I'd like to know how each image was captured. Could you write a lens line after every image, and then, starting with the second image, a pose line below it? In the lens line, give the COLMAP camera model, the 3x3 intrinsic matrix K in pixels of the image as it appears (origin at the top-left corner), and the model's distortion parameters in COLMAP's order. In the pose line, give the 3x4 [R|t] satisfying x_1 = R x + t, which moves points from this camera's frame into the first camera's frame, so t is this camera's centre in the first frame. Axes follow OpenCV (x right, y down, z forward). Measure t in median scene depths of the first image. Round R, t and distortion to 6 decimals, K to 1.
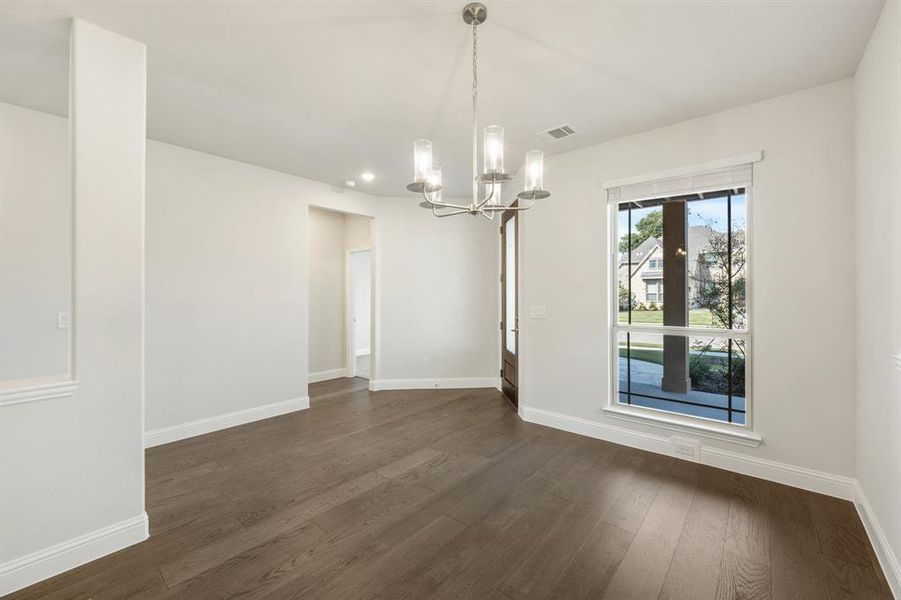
lens RADIAL K [[365.8, 0, 451.3], [0, 365.8, 295.0], [0, 0, 1]] dist [0.000653, 0.000042]
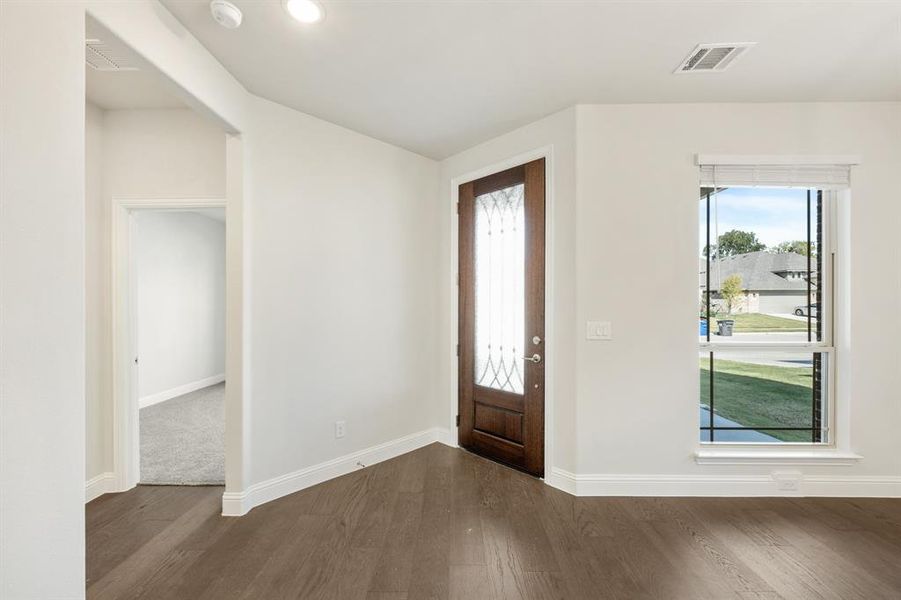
lens RADIAL K [[365.8, 0, 447.6], [0, 365.8, 306.4], [0, 0, 1]] dist [0.000653, 0.000042]
pose [[0.773104, -0.003950, 0.634267, -0.455520], [-0.000732, 0.999974, 0.007120, -0.001528], [-0.634279, -0.005969, 0.773081, 0.739215]]
